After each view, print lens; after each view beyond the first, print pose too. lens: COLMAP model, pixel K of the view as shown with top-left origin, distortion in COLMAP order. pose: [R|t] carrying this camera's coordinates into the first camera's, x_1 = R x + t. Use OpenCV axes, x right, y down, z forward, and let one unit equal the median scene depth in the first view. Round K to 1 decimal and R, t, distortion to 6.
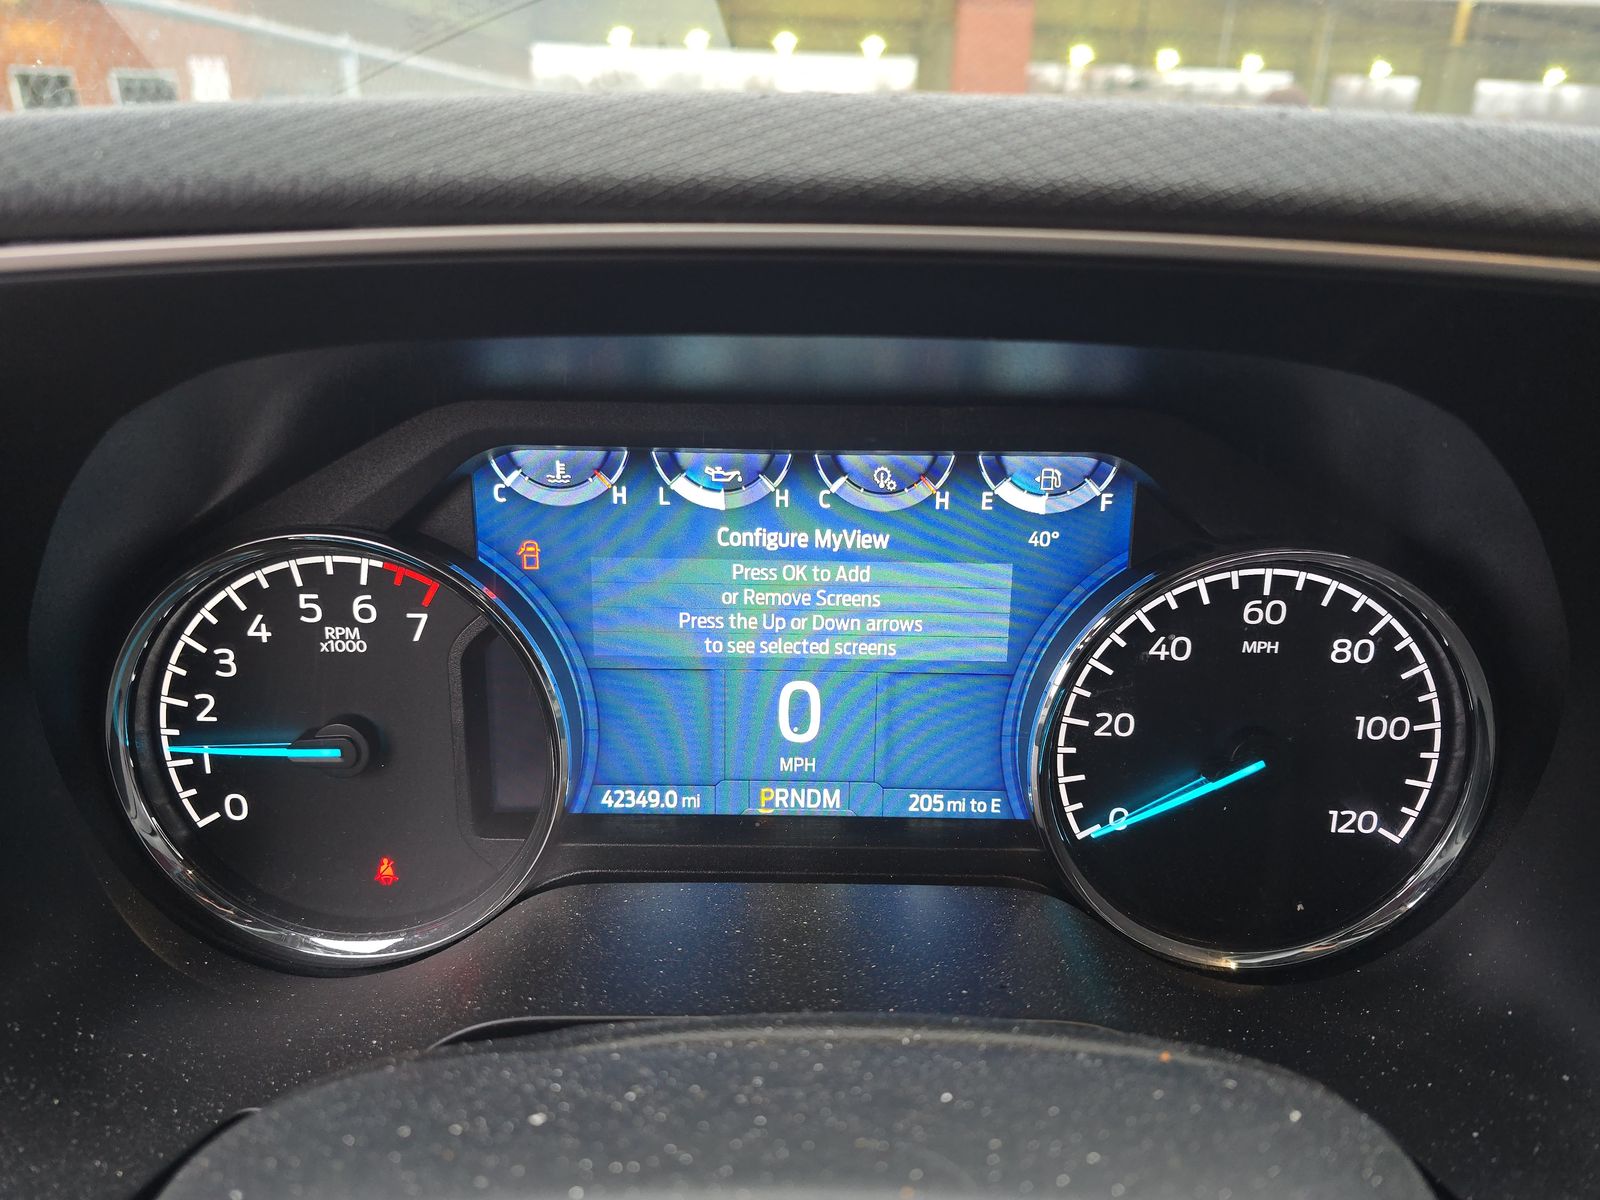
lens RADIAL K [[1061.1, 0, 799.2], [0, 1061.1, 587.5], [0, 0, 1]] dist [0.021216, -0.006015]
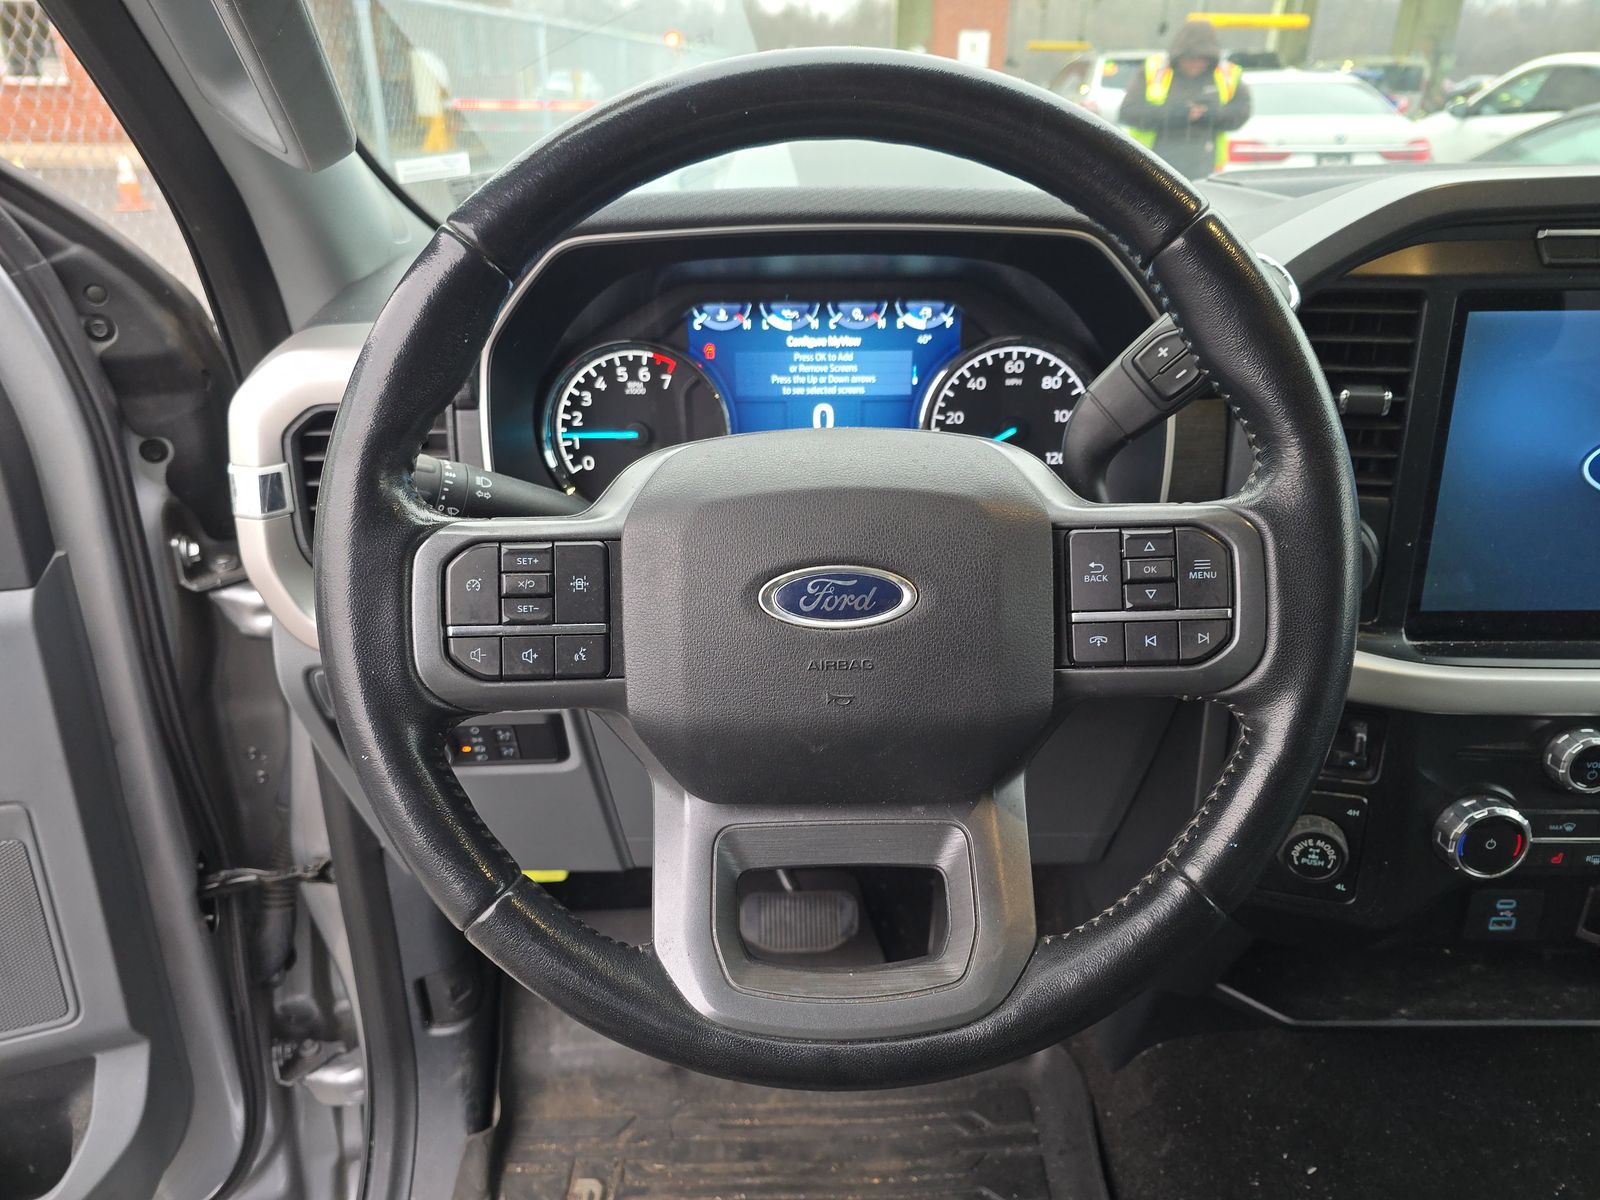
lens RADIAL K [[1061.1, 0, 800.5], [0, 1061.1, 615.1], [0, 0, 1]] dist [0.021216, -0.006015]
pose [[0.999709, -0.023806, 0.003903, -0.073788], [0.023297, 0.994719, 0.099959, 0.329609], [-0.006262, -0.099839, 0.994984, -1.454621]]
